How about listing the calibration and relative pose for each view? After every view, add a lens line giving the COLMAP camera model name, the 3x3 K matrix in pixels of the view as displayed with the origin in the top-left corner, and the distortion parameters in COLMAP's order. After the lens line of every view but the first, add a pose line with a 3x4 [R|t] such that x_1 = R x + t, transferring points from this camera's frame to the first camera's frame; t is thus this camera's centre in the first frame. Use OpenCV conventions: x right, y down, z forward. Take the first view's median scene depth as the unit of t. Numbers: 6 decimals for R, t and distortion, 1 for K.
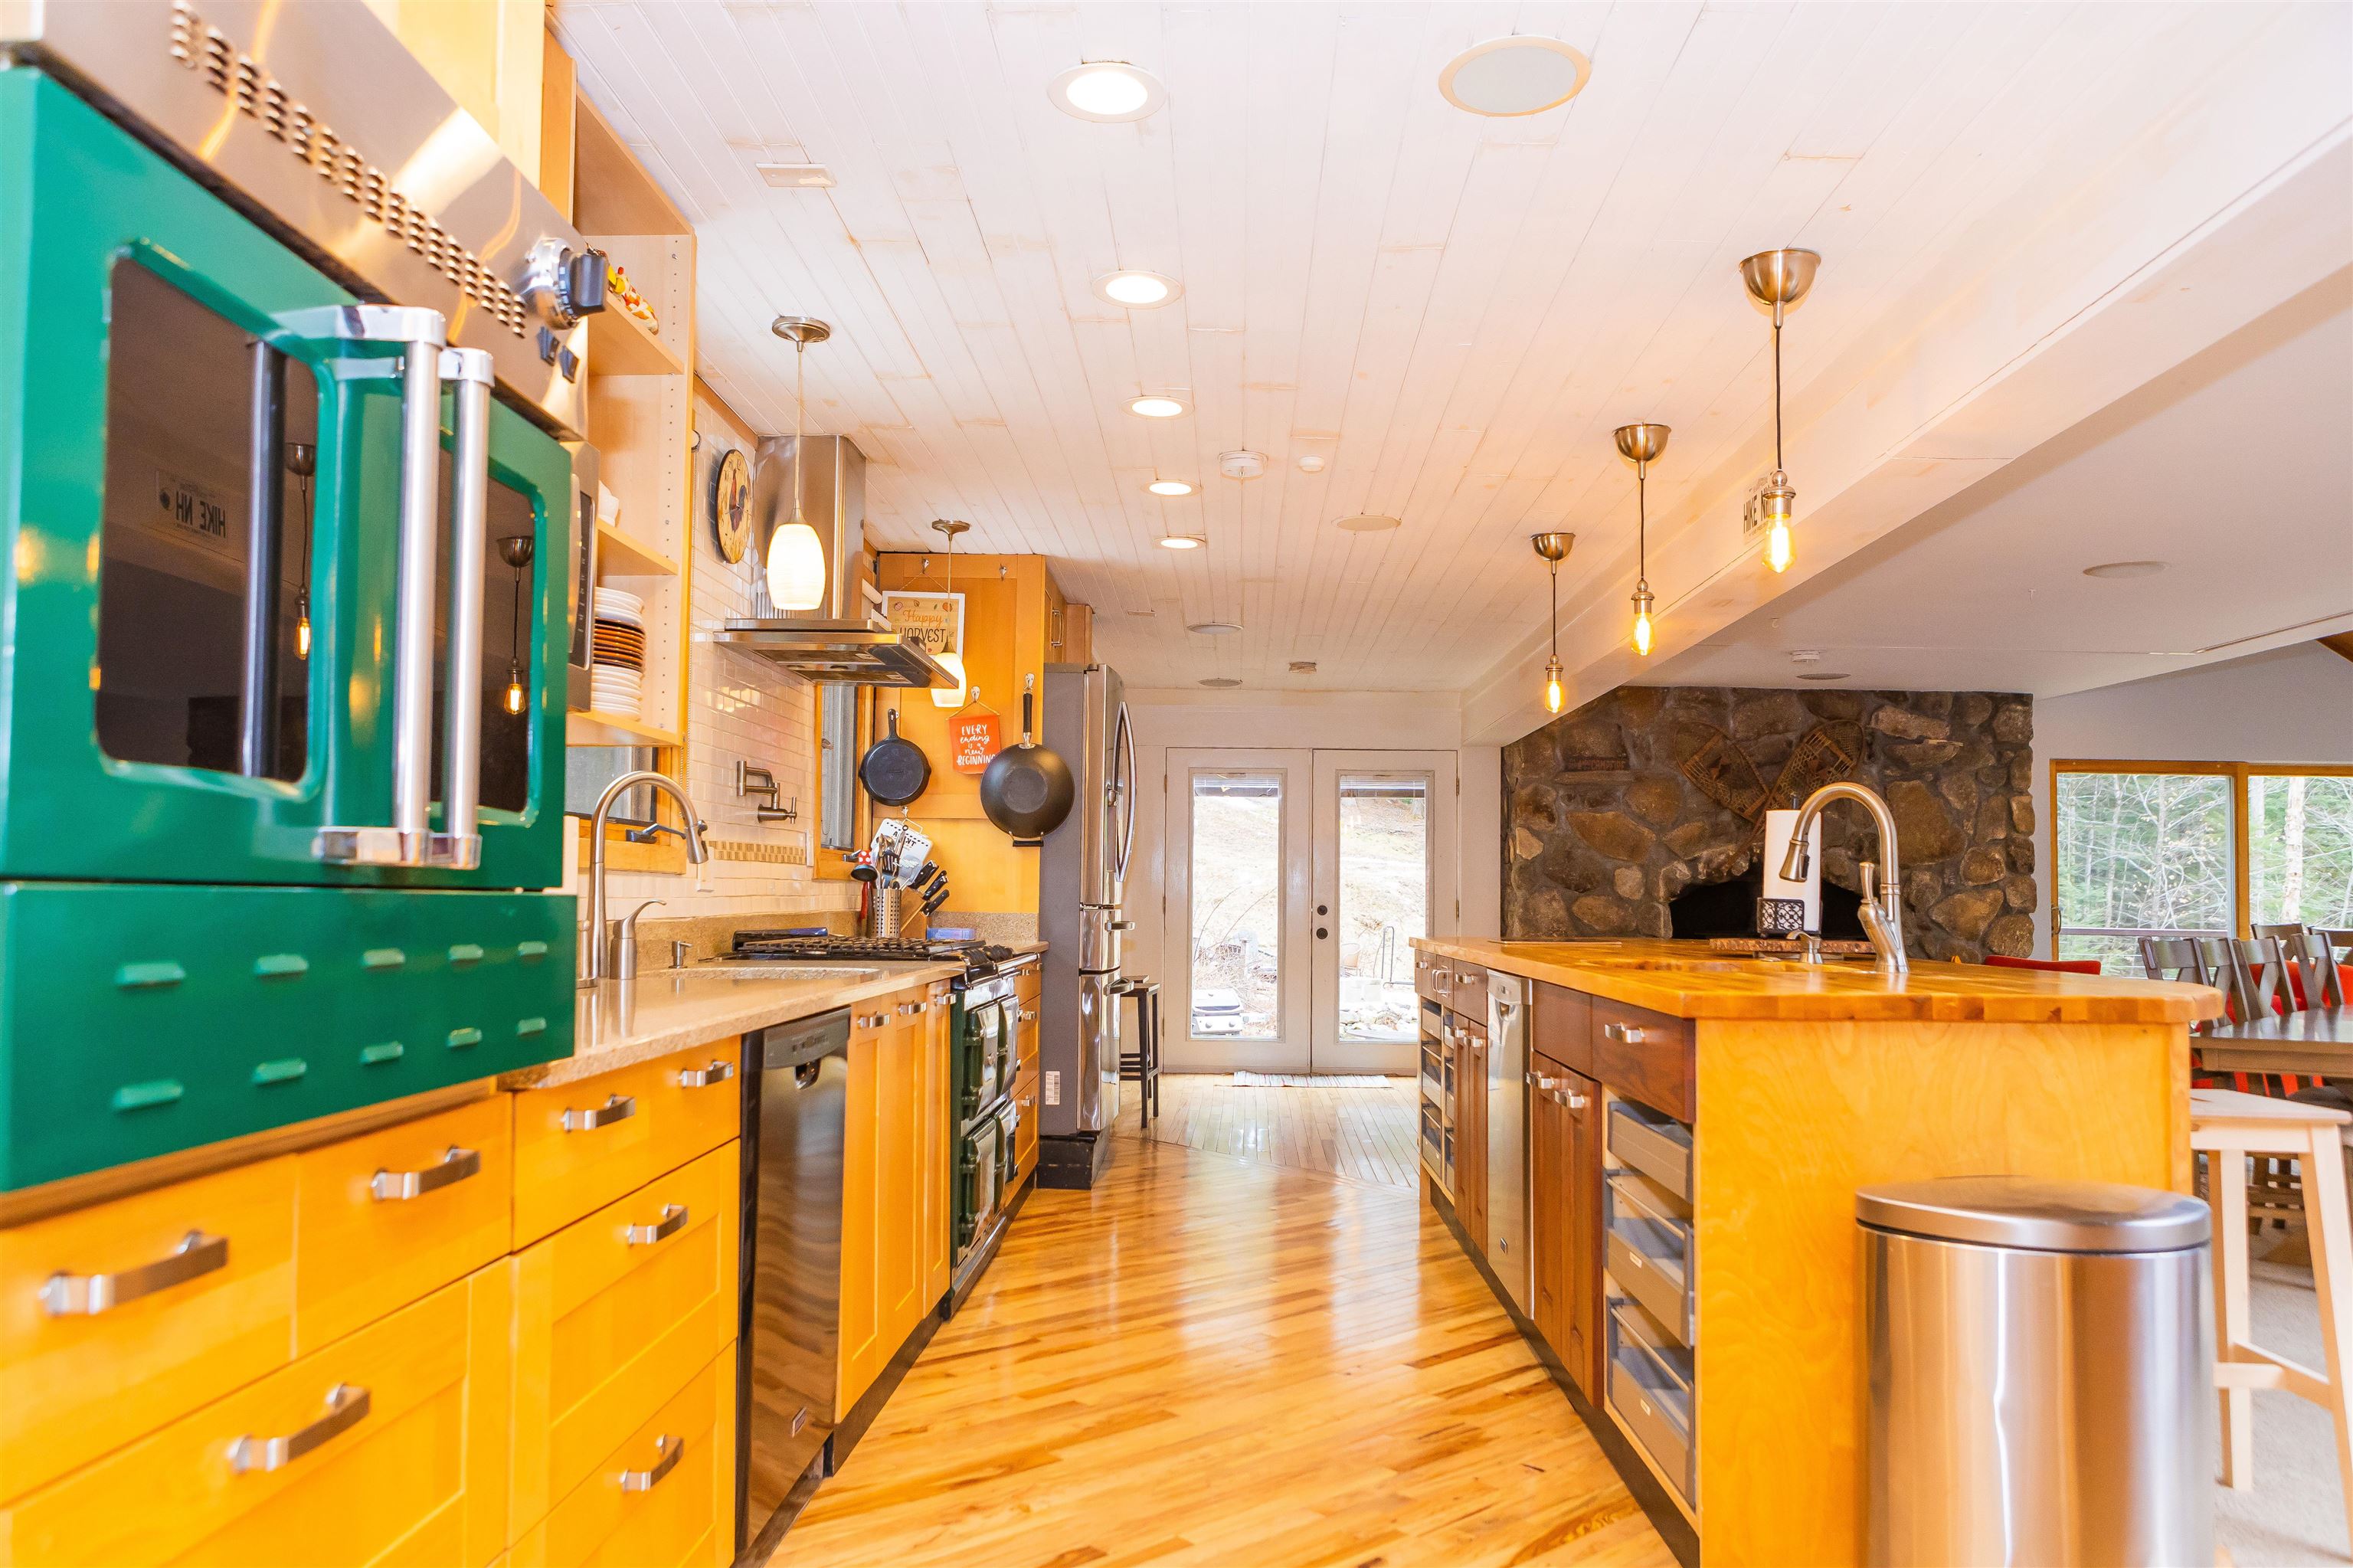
lens RADIAL K [[1583.9, 0, 1173.8], [0, 1583.9, 806.7], [0, 0, 1]] dist [-0.030156, 0.029135]
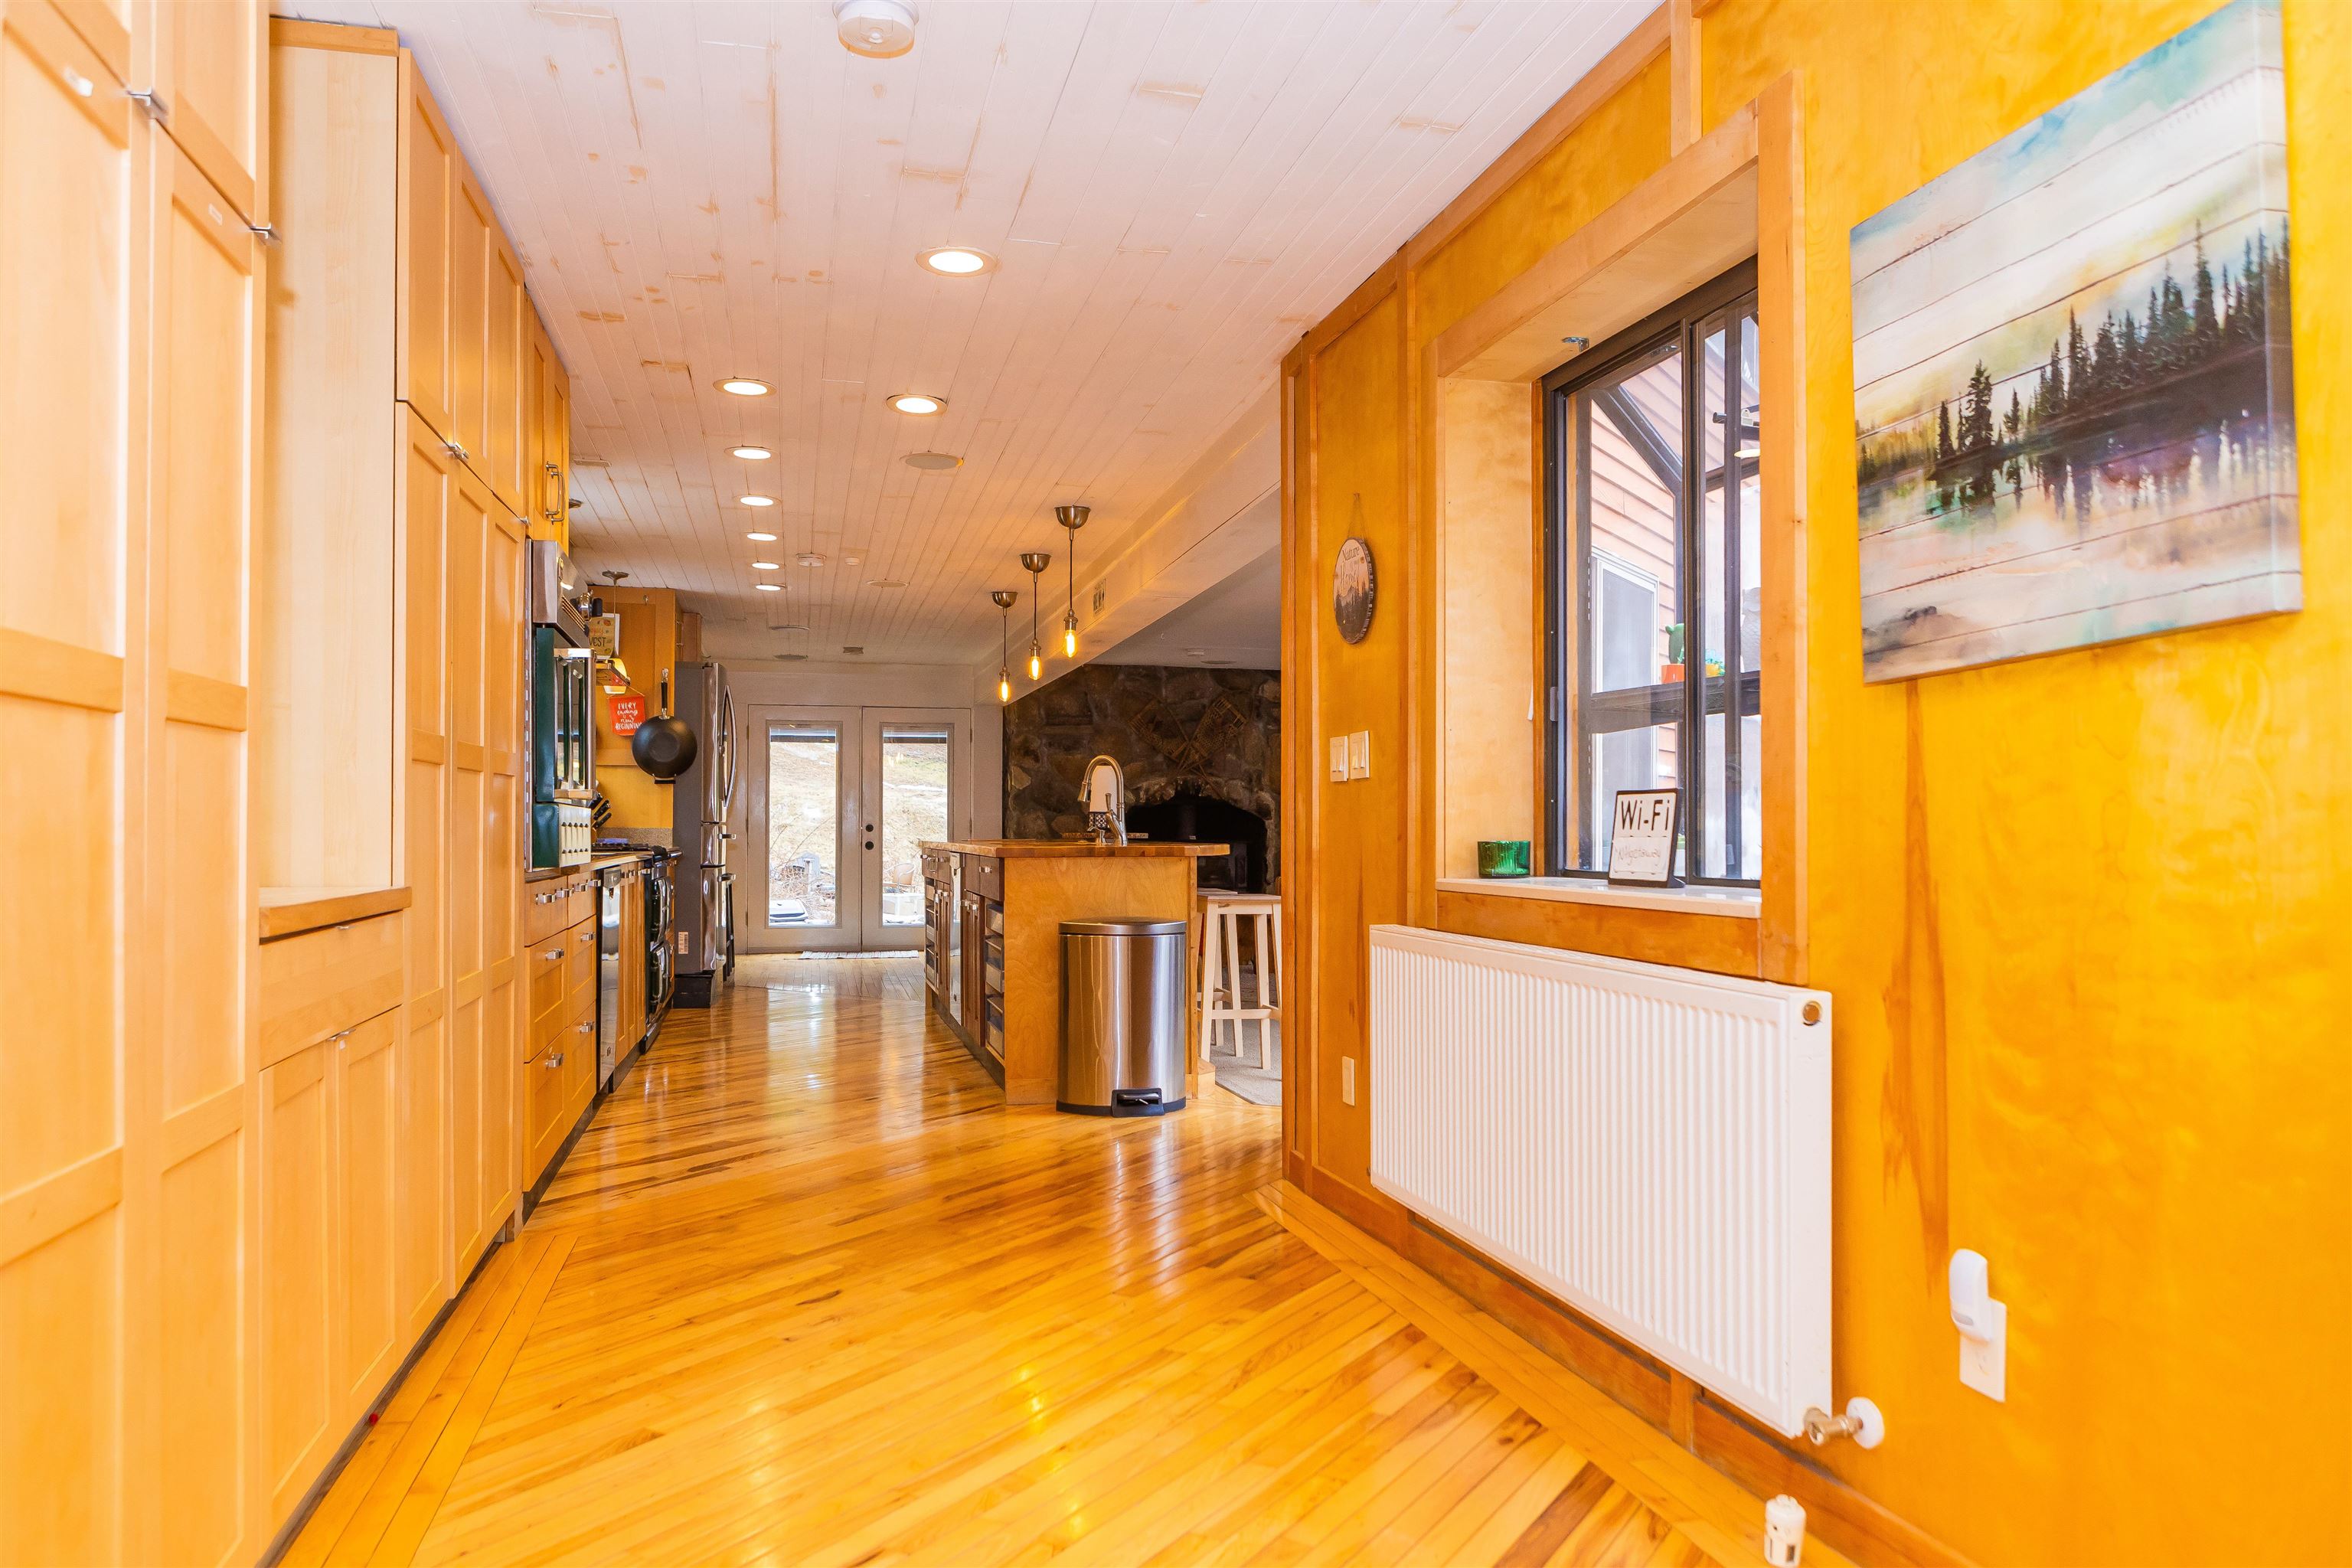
lens RADIAL K [[1571.3, 0, 1165.1], [0, 1571.3, 789.5], [0, 0, 1]] dist [-0.002758, -0.000134]
pose [[0.963543, -0.005908, 0.267488, -0.039333], [-0.003476, 0.999395, 0.034596, -0.026857], [-0.267530, -0.034264, 0.962940, -0.665838]]
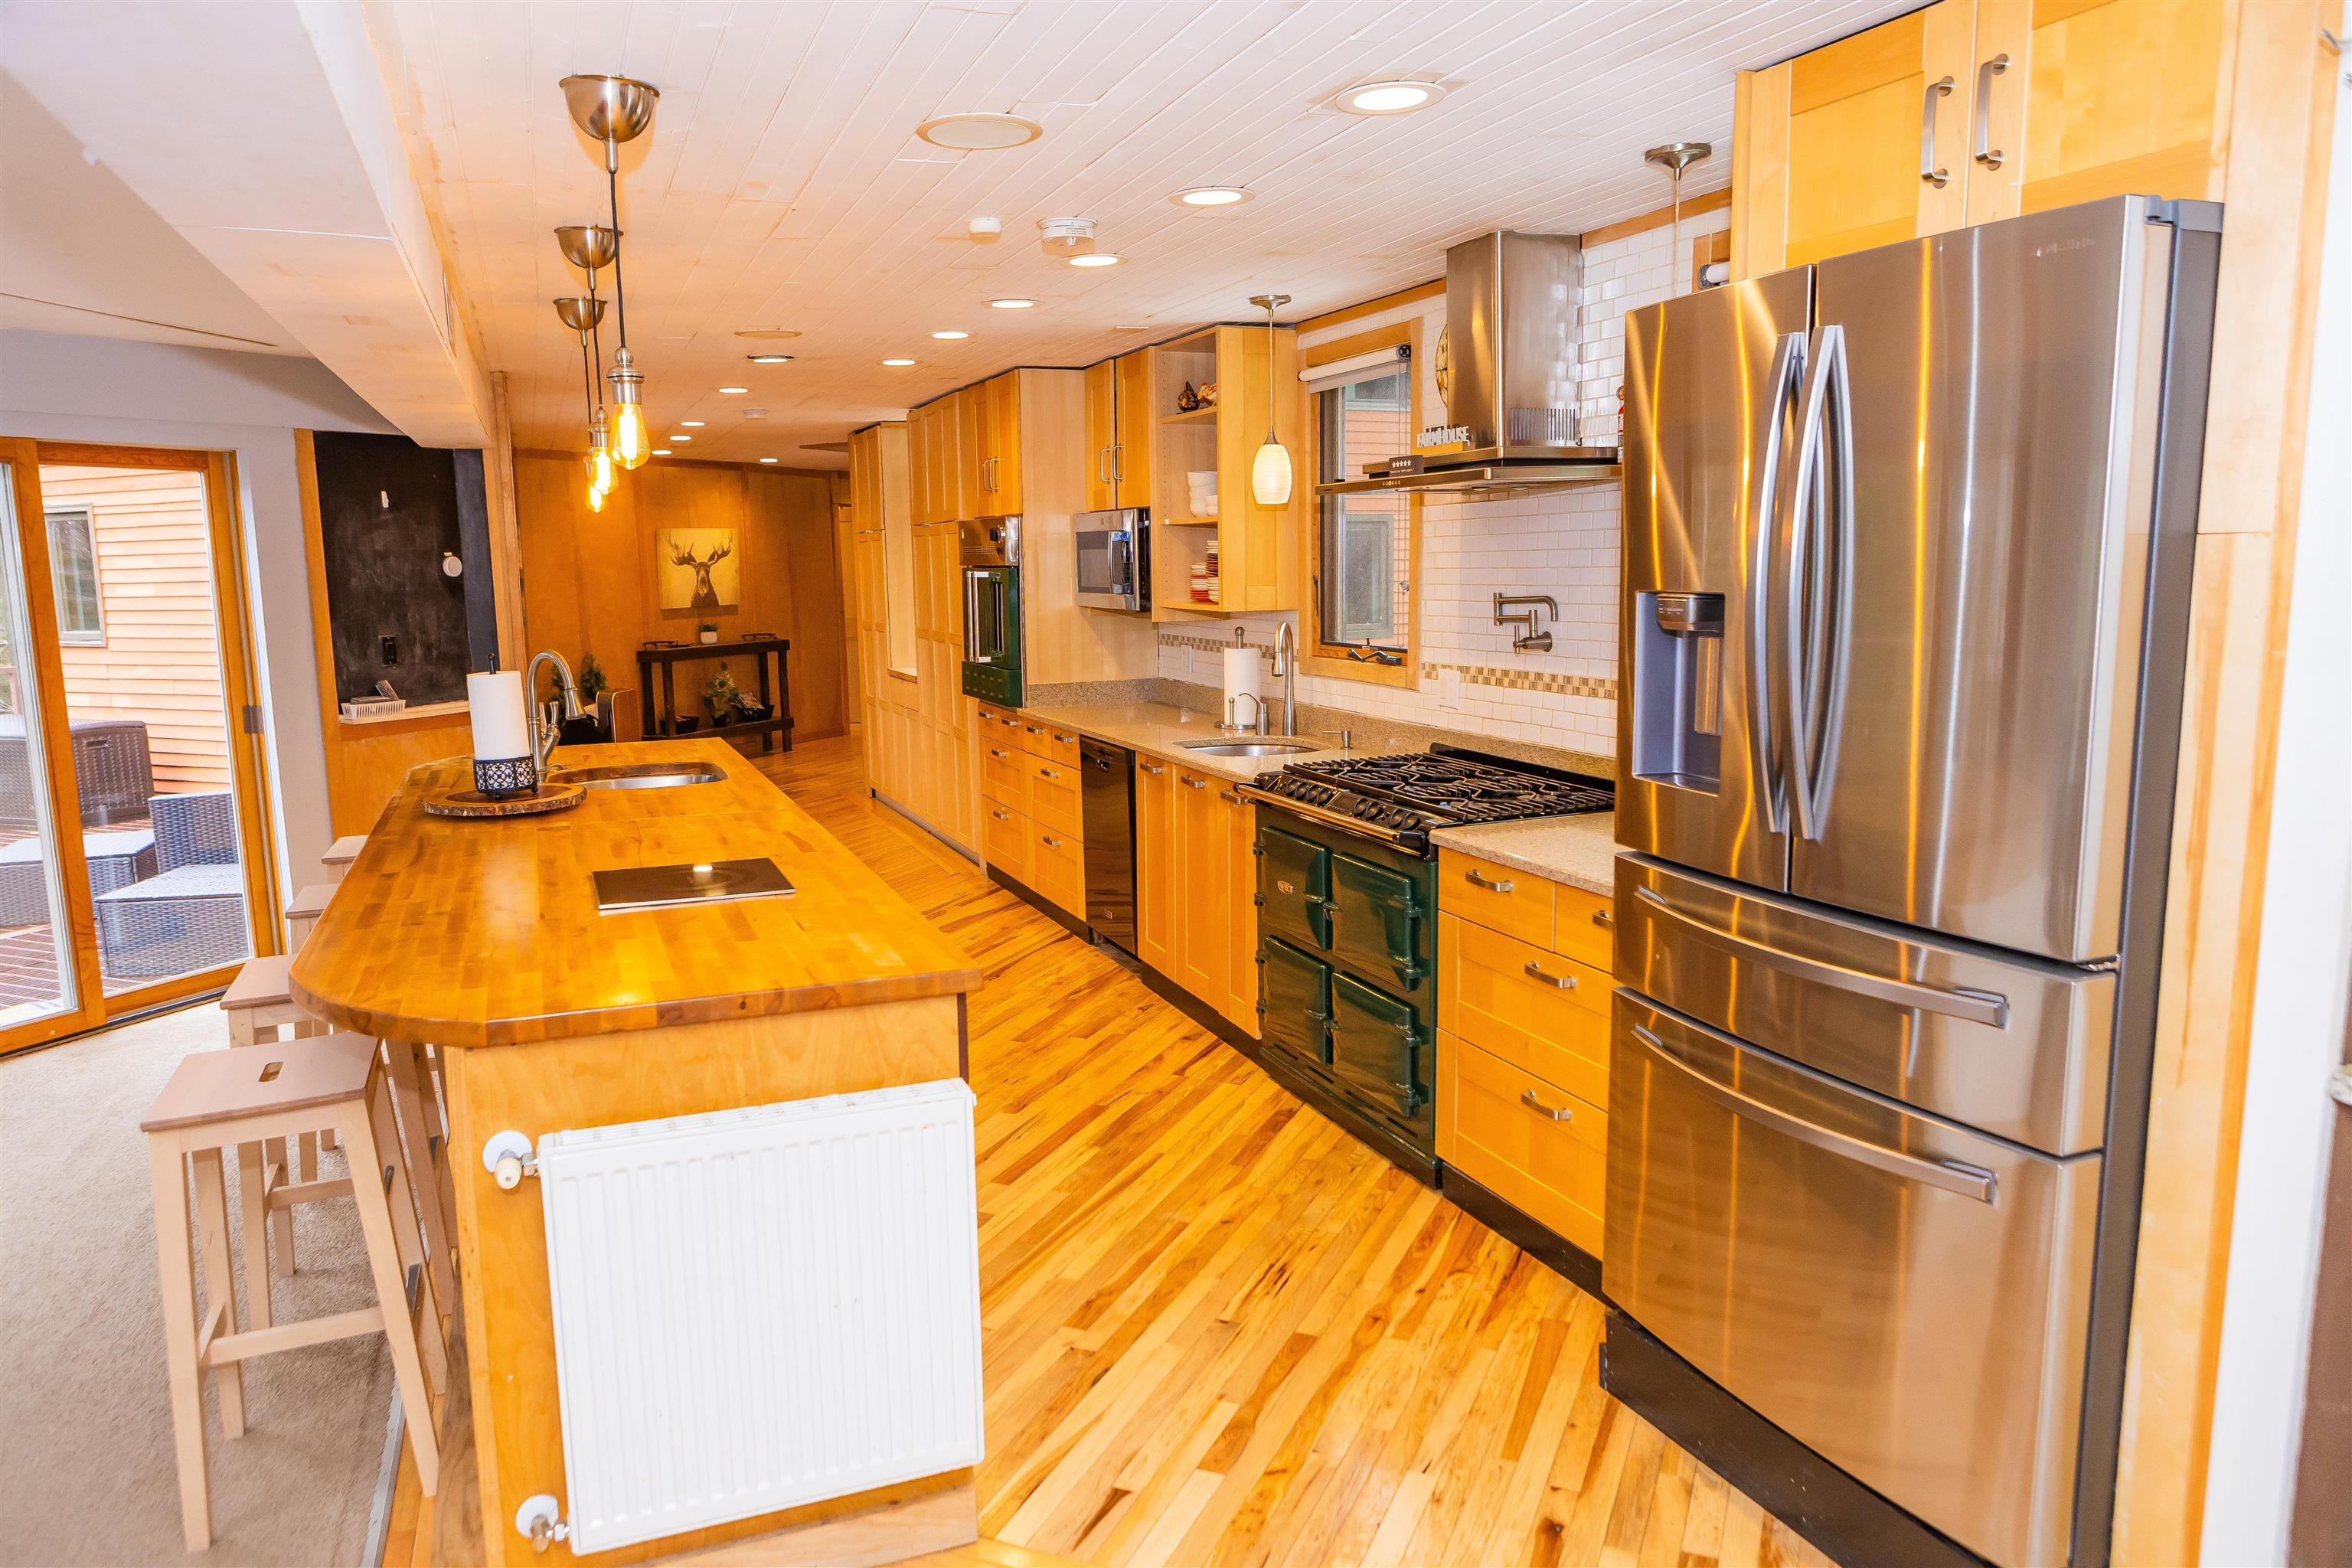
lens RADIAL K [[1583.2, 0, 1173.3], [0, 1583.2, 806.6], [0, 0, 1]] dist [-0.030156, 0.029135]
pose [[-0.911978, 0.065628, -0.404957, 0.308644], [0.026460, 0.994476, 0.101577, 0.000429], [0.409386, 0.081920, -0.908676, 1.602790]]
